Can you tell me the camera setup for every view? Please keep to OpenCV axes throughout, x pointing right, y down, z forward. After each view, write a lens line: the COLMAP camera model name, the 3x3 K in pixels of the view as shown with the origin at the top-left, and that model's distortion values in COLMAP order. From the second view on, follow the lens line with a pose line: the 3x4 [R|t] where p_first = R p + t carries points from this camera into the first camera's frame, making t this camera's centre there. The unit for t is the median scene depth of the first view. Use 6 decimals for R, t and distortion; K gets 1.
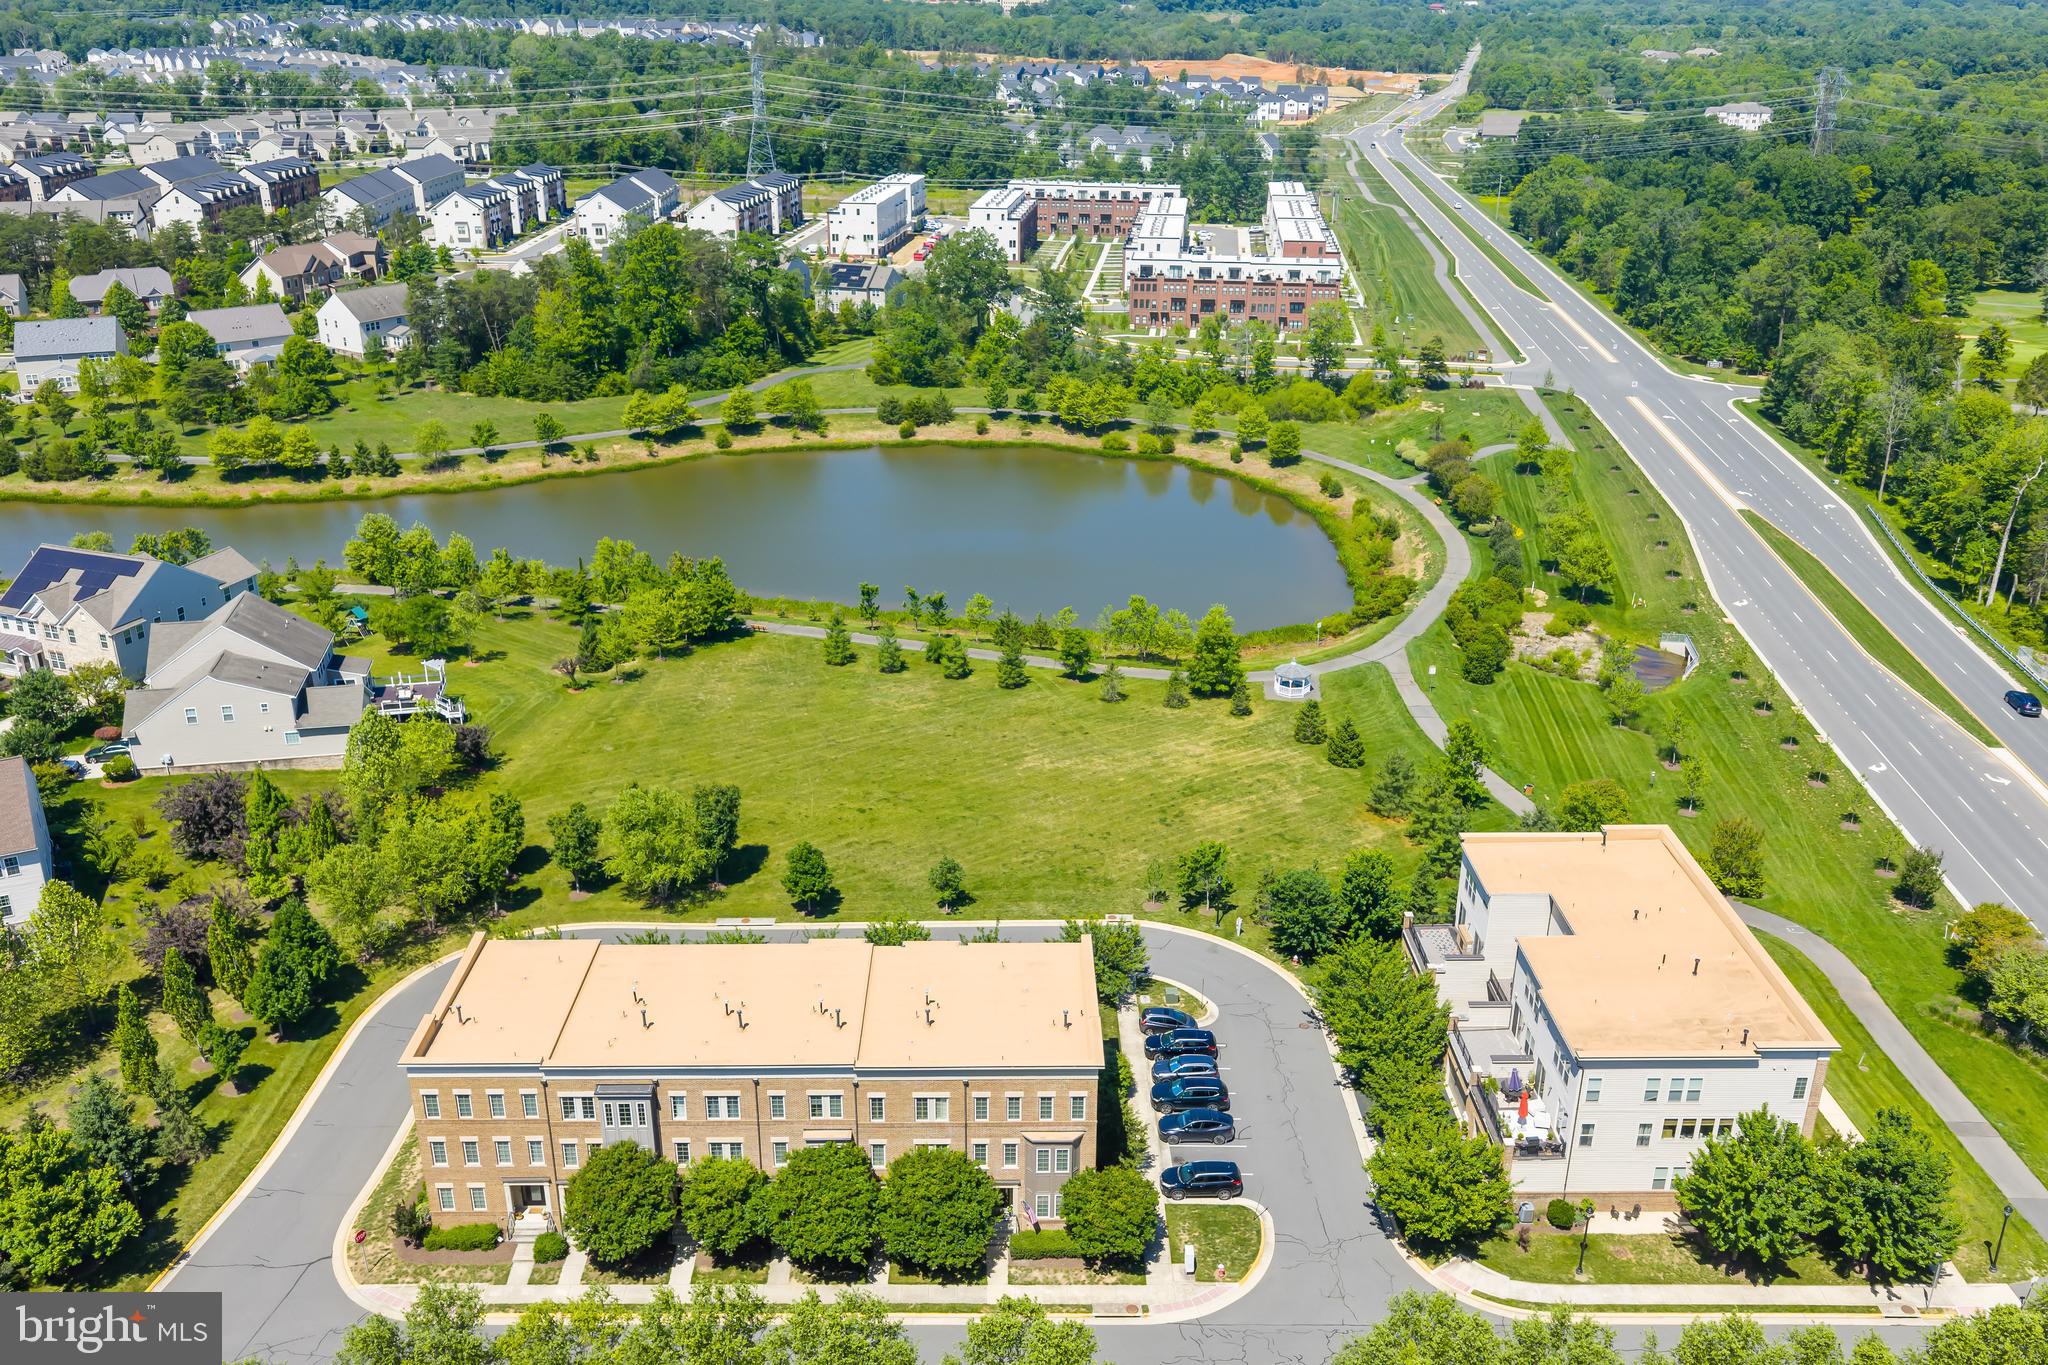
lens RADIAL K [[1693.1, 0, 1028.4], [0, 1693.1, 679.0], [0, 0, 1]] dist [0.012841, -0.018459]
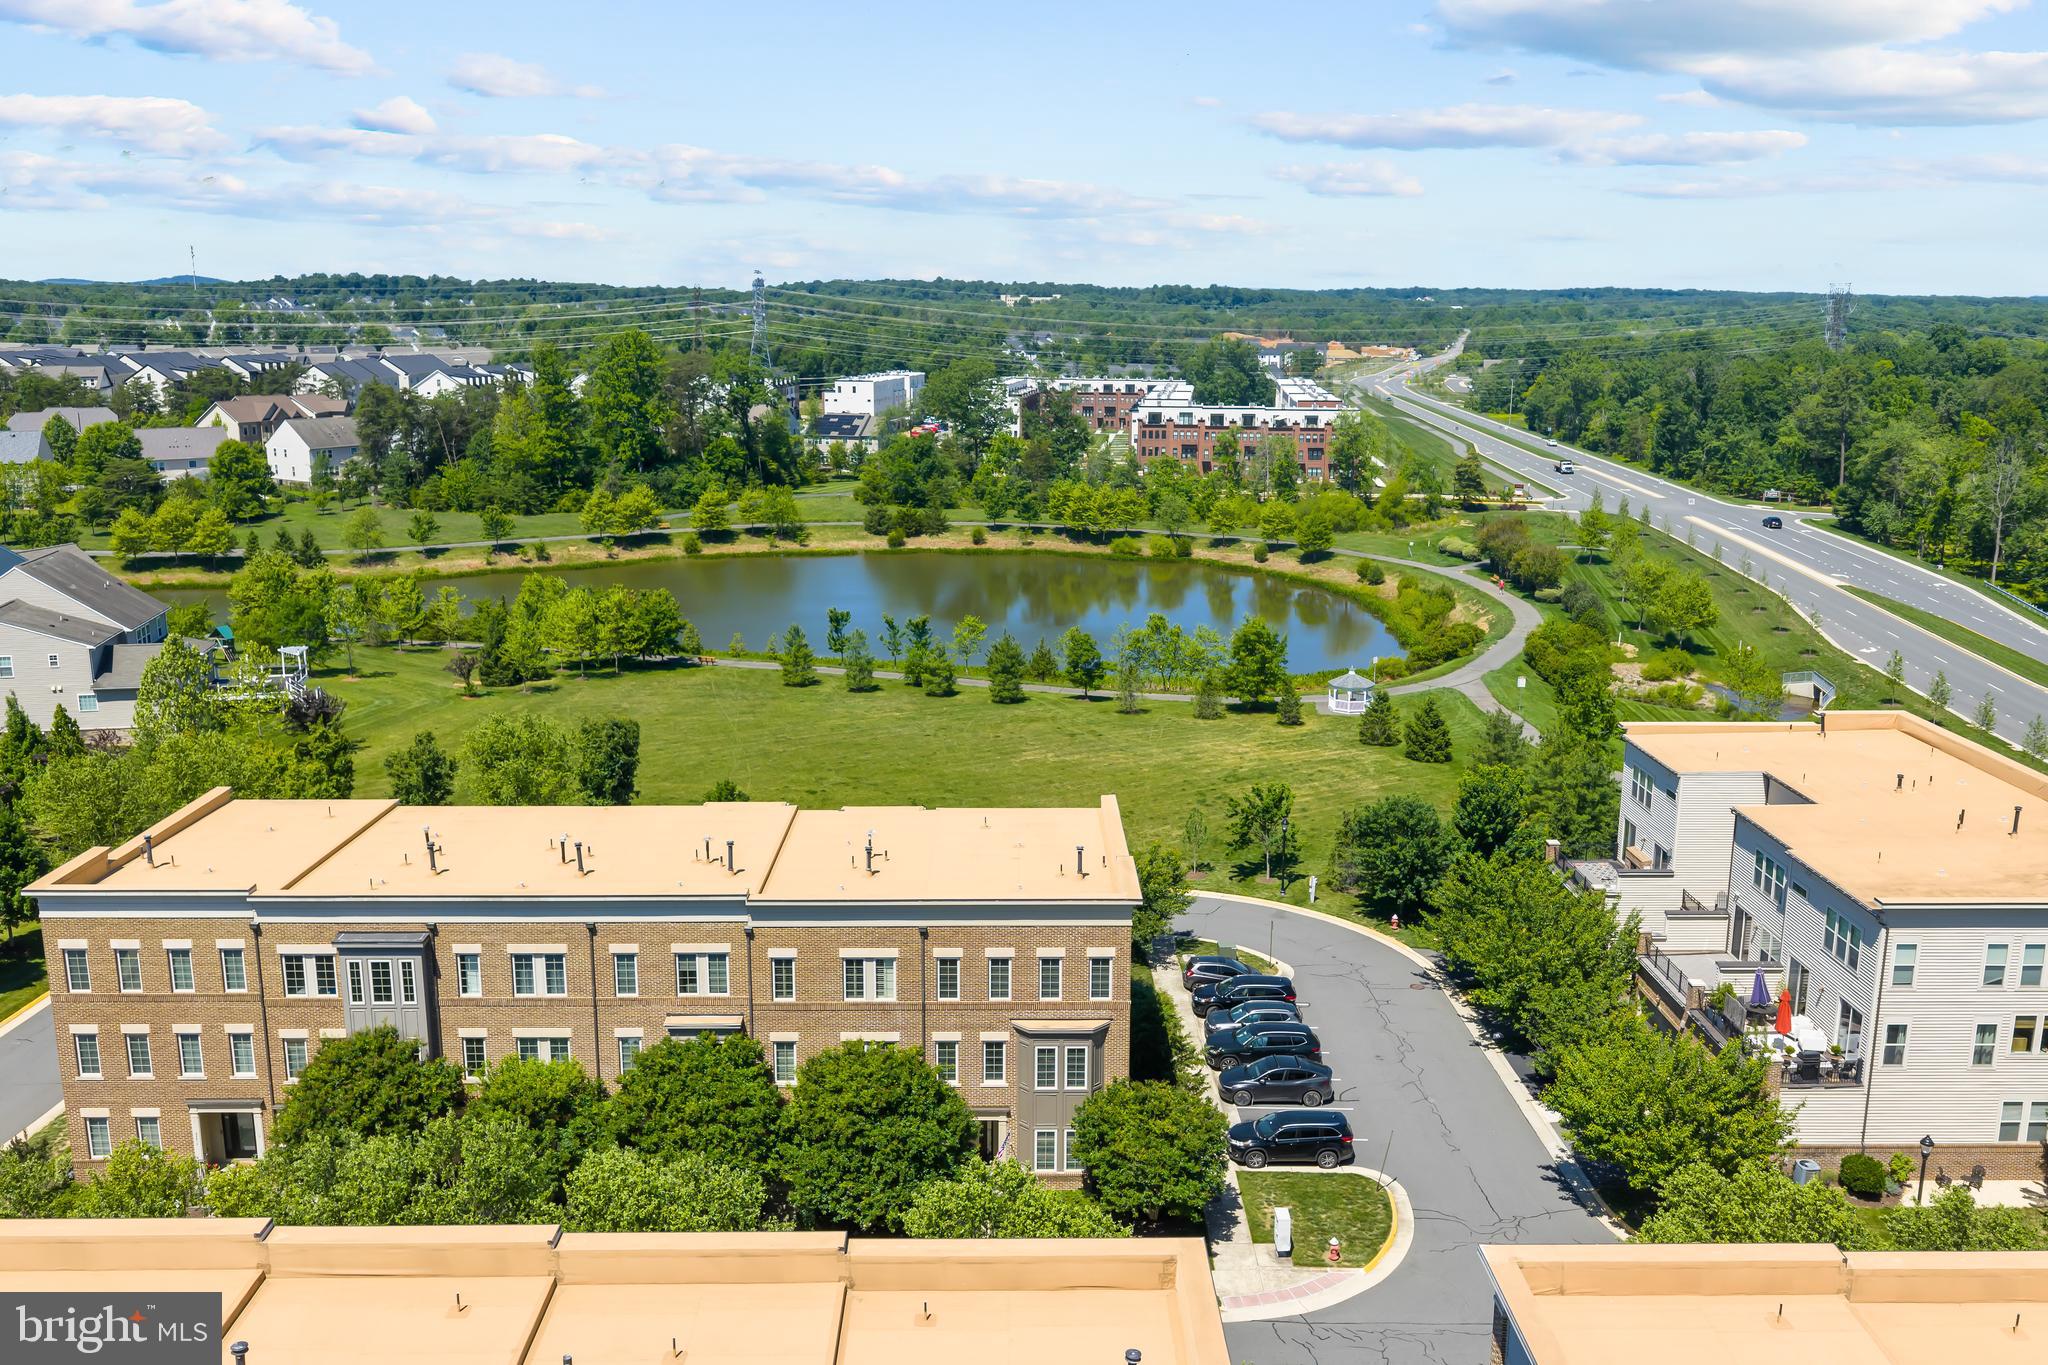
lens RADIAL K [[1693.1, 0, 1028.4], [0, 1693.1, 679.0], [0, 0, 1]] dist [0.012841, -0.018459]
pose [[0.999998, -0.000639, -0.002139, 0.001768], [0.000254, 0.984489, -0.175448, 0.121913], [0.002218, 0.175447, 0.984486, 0.171288]]
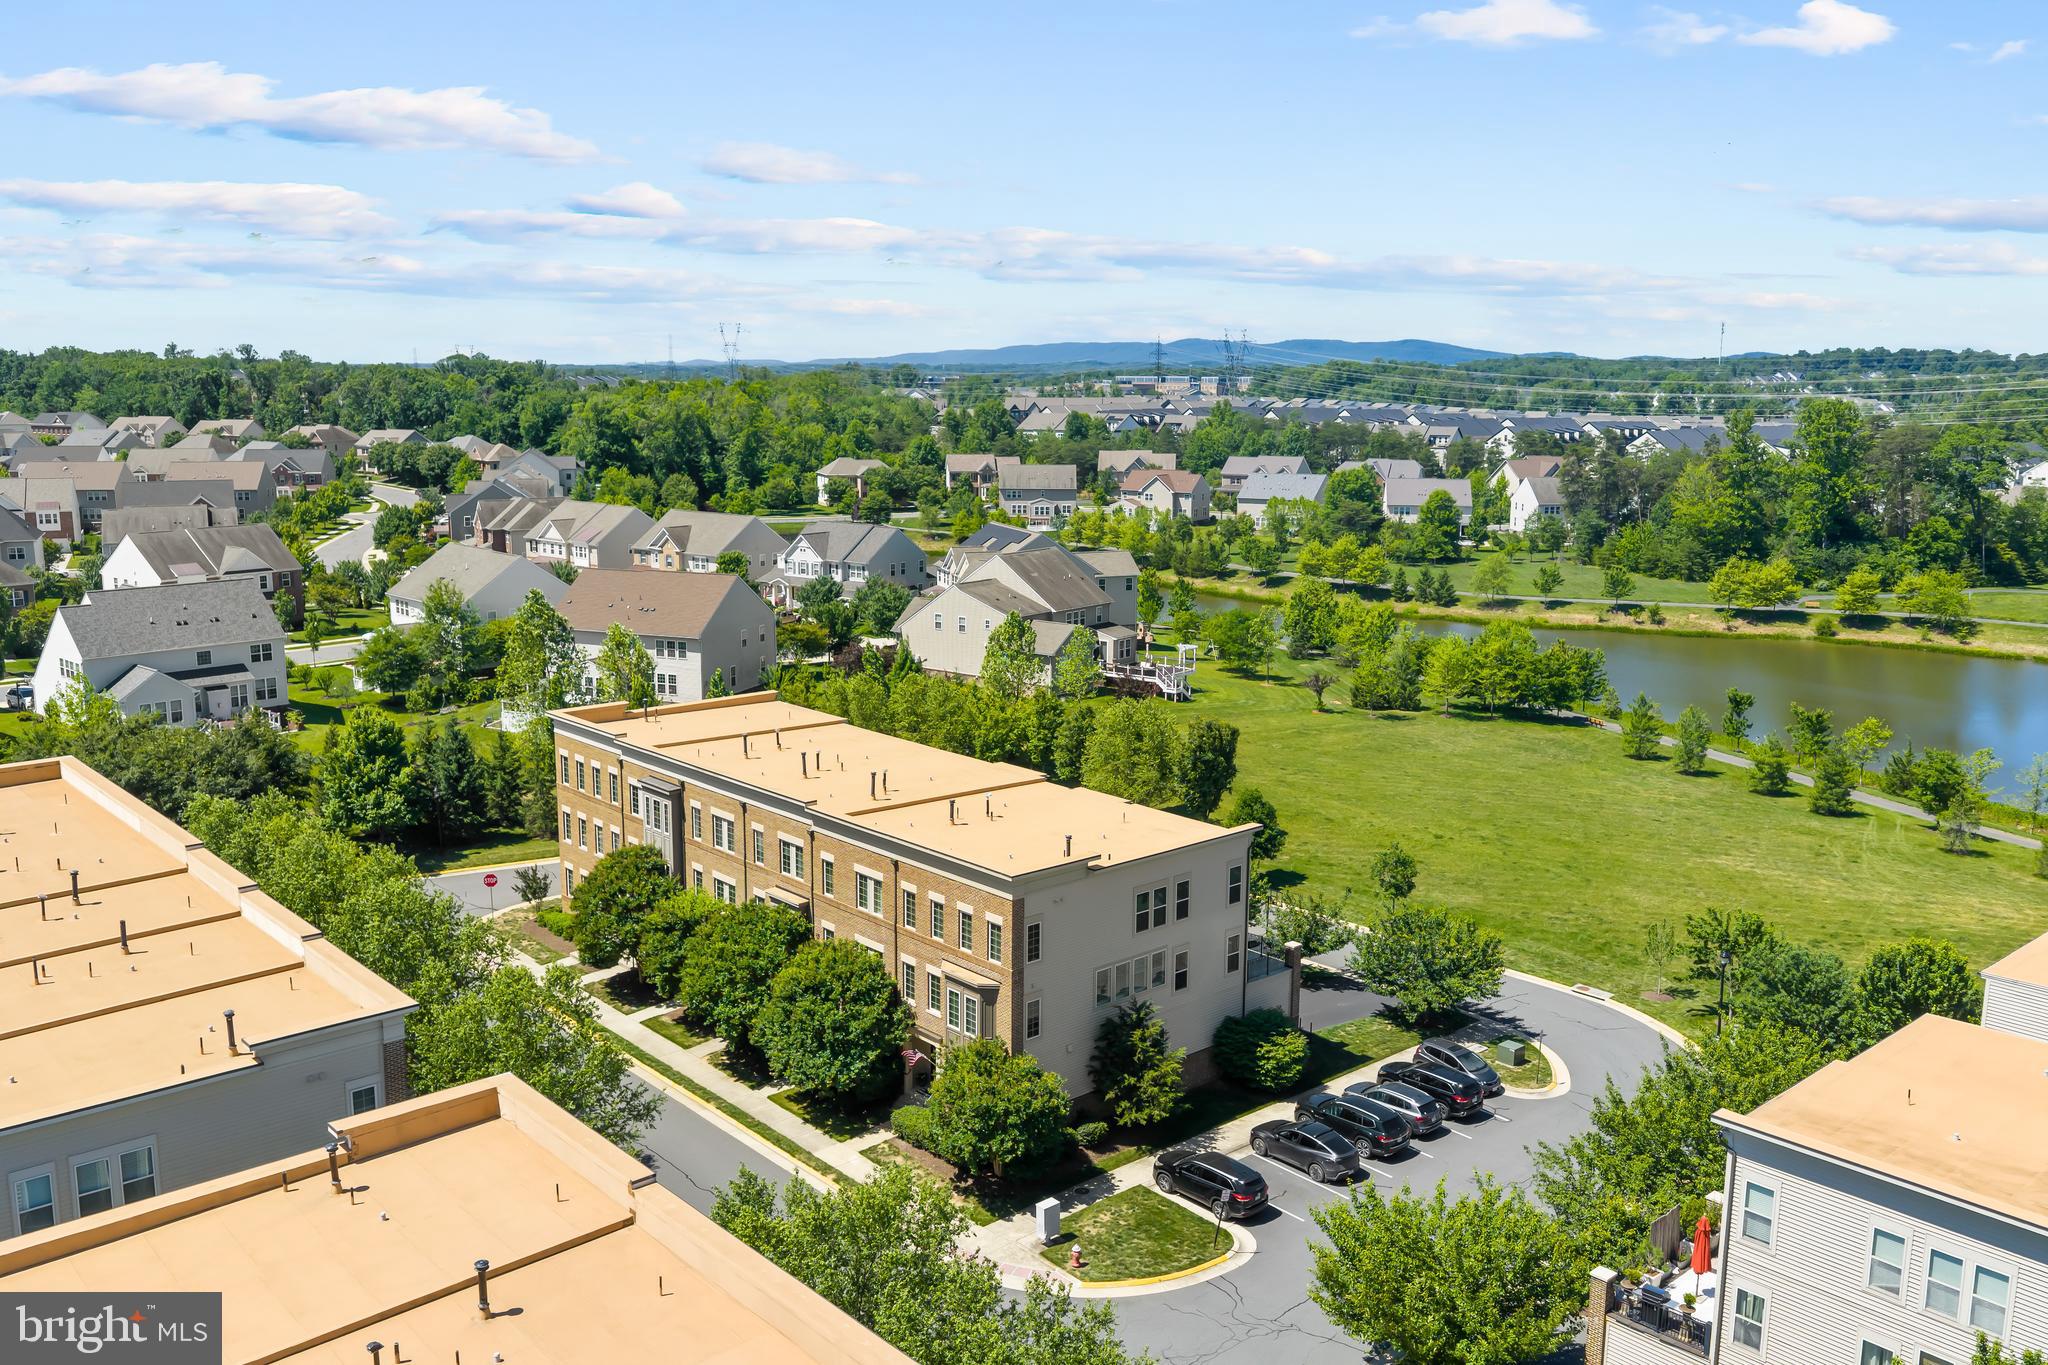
lens RADIAL K [[1693.1, 0, 1028.4], [0, 1693.1, 679.0], [0, 0, 1]] dist [0.012841, -0.018459]
pose [[0.655006, 0.135437, -0.743387, 0.260875], [-0.294467, 0.951779, -0.086054, 0.098677], [0.695886, 0.275269, 0.663303, 0.247361]]
